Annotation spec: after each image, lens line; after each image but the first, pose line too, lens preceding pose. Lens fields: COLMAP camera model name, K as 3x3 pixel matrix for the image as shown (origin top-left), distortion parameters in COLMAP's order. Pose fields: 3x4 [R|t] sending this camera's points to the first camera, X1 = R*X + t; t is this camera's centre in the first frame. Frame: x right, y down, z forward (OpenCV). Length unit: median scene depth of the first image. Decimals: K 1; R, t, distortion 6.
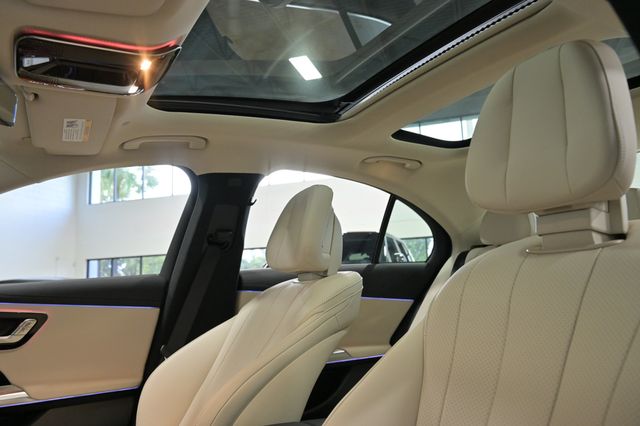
lens RADIAL K [[515.0, 0, 320.0], [0, 515.0, 213.0], [0, 0, 1]] dist [0.002151, 0.001909]
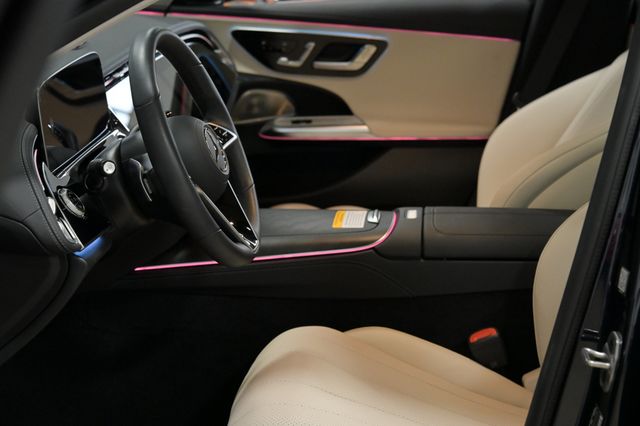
lens RADIAL K [[1358.9, 0, 320.0], [0, 1358.9, 213.0], [0, 0, 1]] dist [-0.045433, 0.083510]
pose [[0.820378, 0.182621, -0.541875, 0.575373], [0.056306, 0.917227, 0.394366, -0.387733], [0.569042, -0.354040, 0.742191, -0.733638]]
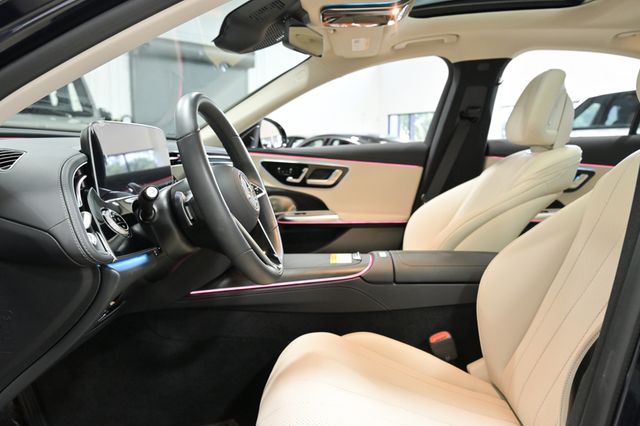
lens RADIAL K [[515.0, 0, 320.0], [0, 515.0, 213.0], [0, 0, 1]] dist [0.002151, 0.001909]
pose [[0.848853, 0.101957, -0.518703, 0.174513], [0.046661, 0.962943, 0.265637, -0.071360], [0.526565, -0.249690, 0.812640, -0.269201]]
